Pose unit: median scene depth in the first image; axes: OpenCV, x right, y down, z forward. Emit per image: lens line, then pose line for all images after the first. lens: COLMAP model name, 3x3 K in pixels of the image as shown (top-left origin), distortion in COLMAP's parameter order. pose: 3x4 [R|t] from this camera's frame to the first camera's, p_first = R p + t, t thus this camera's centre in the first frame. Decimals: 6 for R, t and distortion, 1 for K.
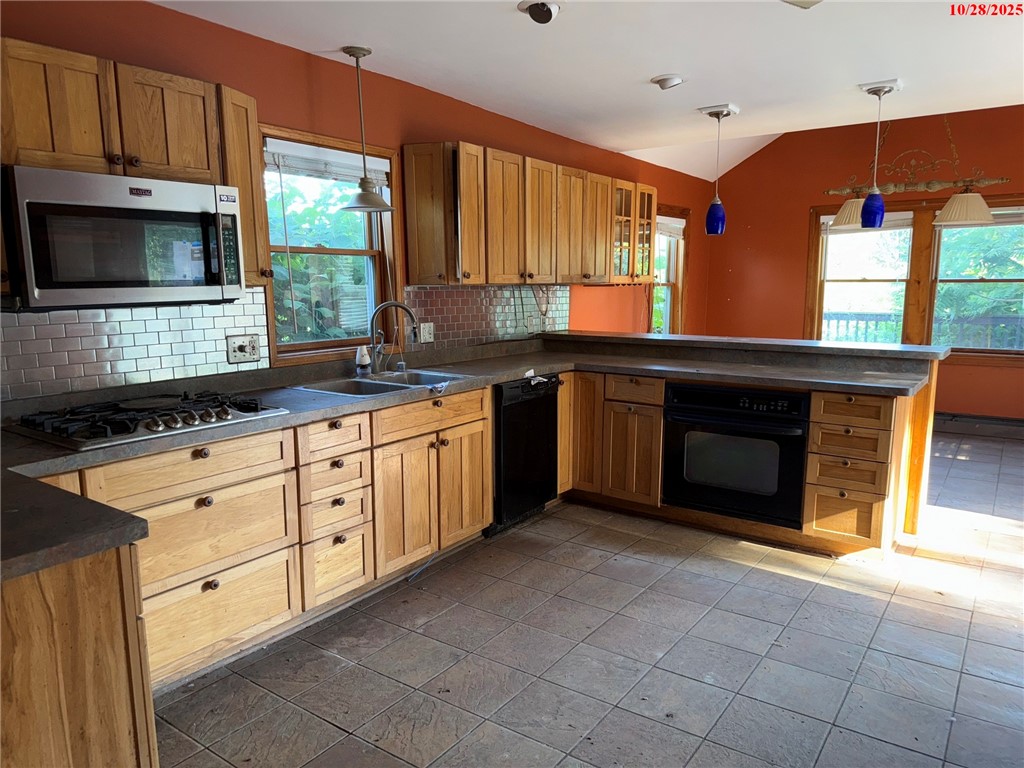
lens RADIAL K [[715.0, 0, 511.8], [0, 715.0, 380.3], [0, 0, 1]] dist [0.101027, -0.158693]
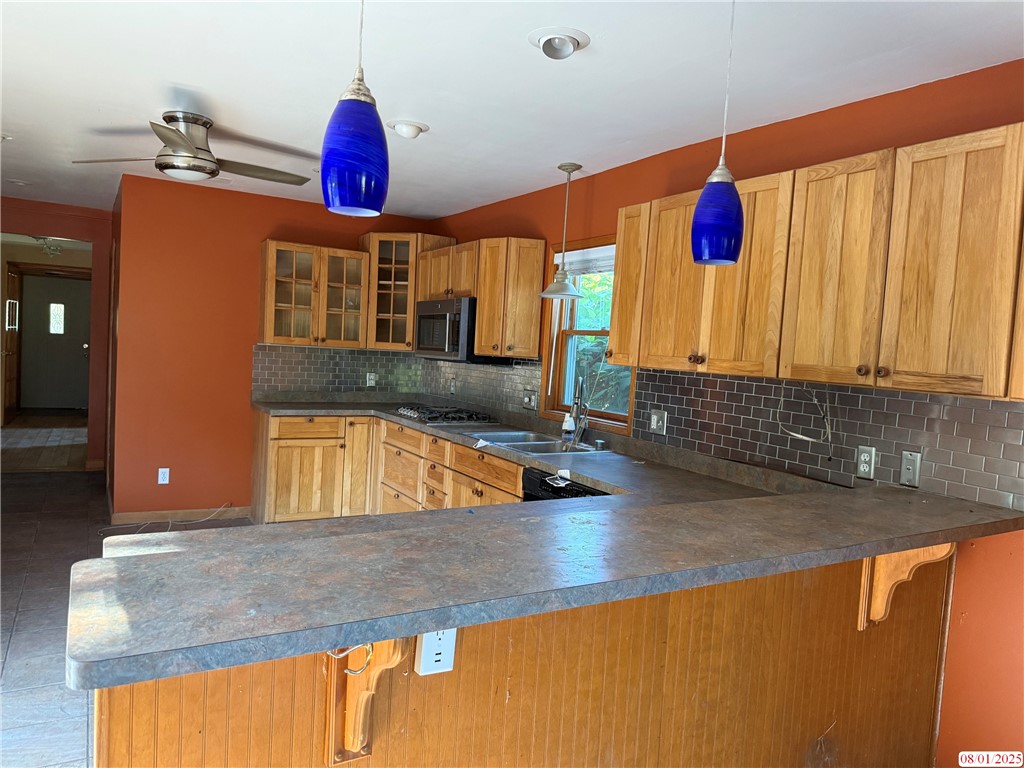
lens RADIAL K [[715.0, 0, 511.8], [0, 715.0, 380.3], [0, 0, 1]] dist [0.101027, -0.158693]
pose [[-0.401669, 0.029046, -0.915324, 0.673356], [-0.178689, 0.977800, 0.109442, -0.162054], [0.898183, 0.207518, -0.387562, 1.054277]]
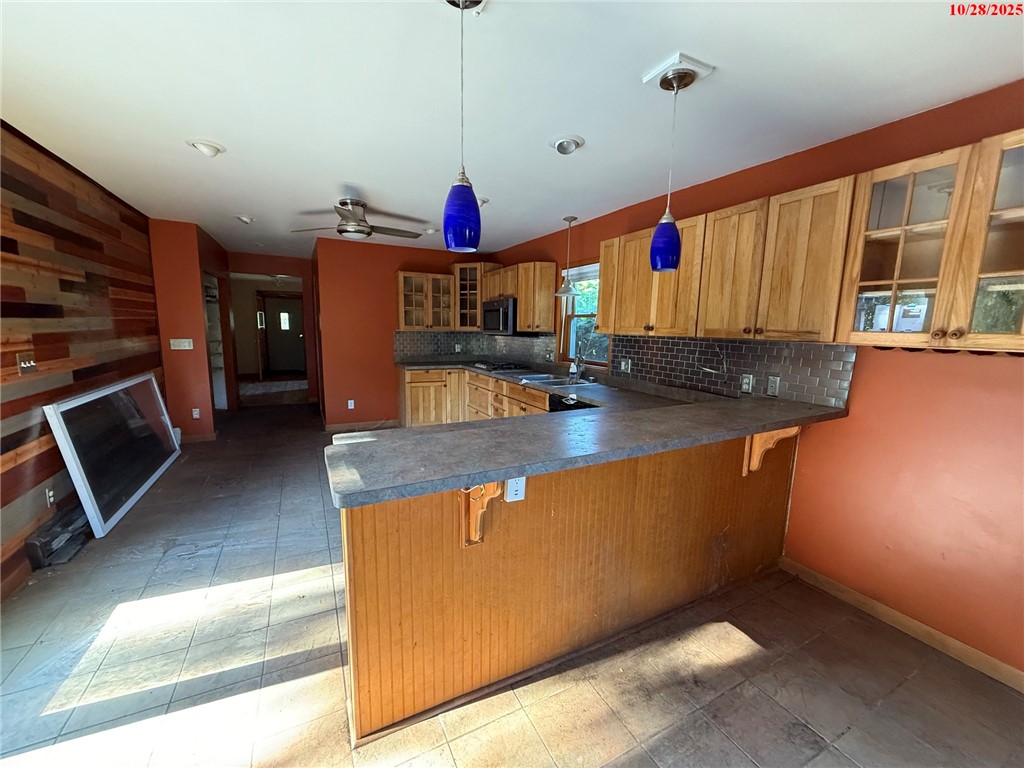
lens RADIAL K [[409.5, 0, 512.0], [0, 409.5, 384.0], [0, 0, 1]] dist [0.001513, 0.000060]
pose [[-0.446330, 0.124821, -0.886120, 0.687253], [-0.136502, 0.969140, 0.205270, -0.157275], [0.884396, 0.212575, -0.415518, 1.044574]]
